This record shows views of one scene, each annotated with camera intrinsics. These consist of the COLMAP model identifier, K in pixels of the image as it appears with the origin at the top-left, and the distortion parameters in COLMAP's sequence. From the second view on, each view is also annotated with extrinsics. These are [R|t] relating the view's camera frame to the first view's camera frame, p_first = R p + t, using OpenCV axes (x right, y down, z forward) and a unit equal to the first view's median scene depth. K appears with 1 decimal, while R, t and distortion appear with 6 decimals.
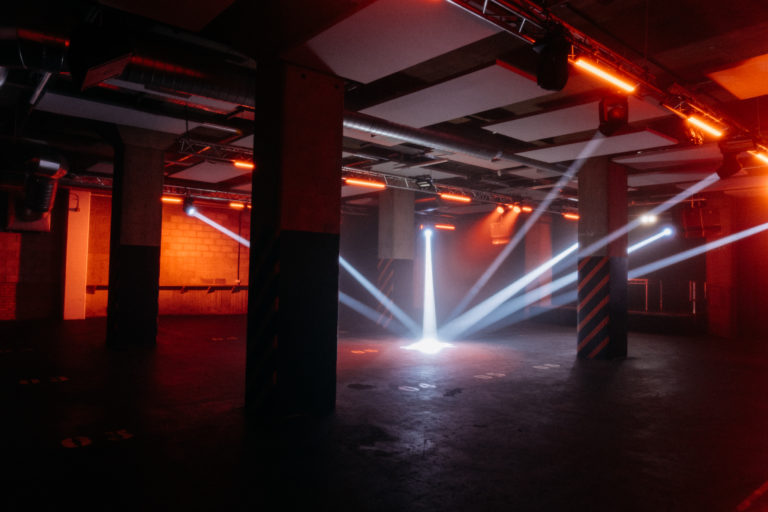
lens RADIAL K [[528.9, 0, 385.1], [0, 528.9, 245.7], [0, 0, 1]] dist [0.001770, 0.001294]
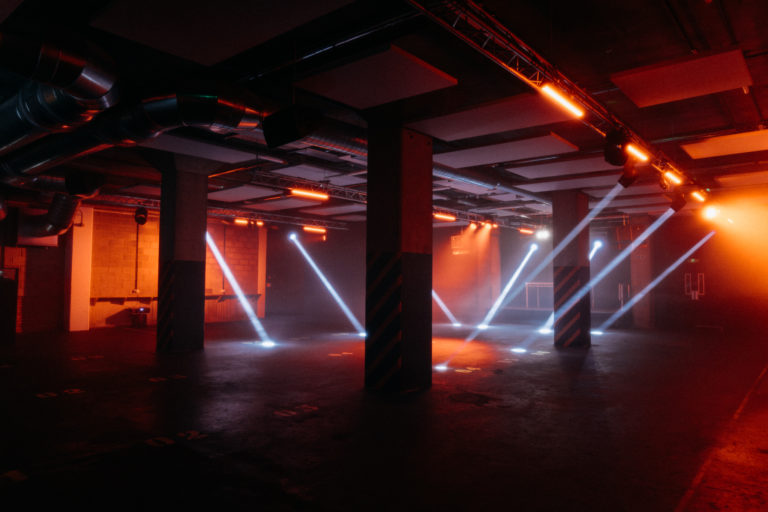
lens RADIAL K [[529.9, 0, 384.0], [0, 529.9, 256.0], [0, 0, 1]] dist [0.033824, -0.000253]
pose [[0.989161, -0.005060, 0.146749, -0.151857], [0.004329, 0.999977, 0.005296, -0.010073], [-0.146772, -0.004603, 0.989160, -0.124962]]
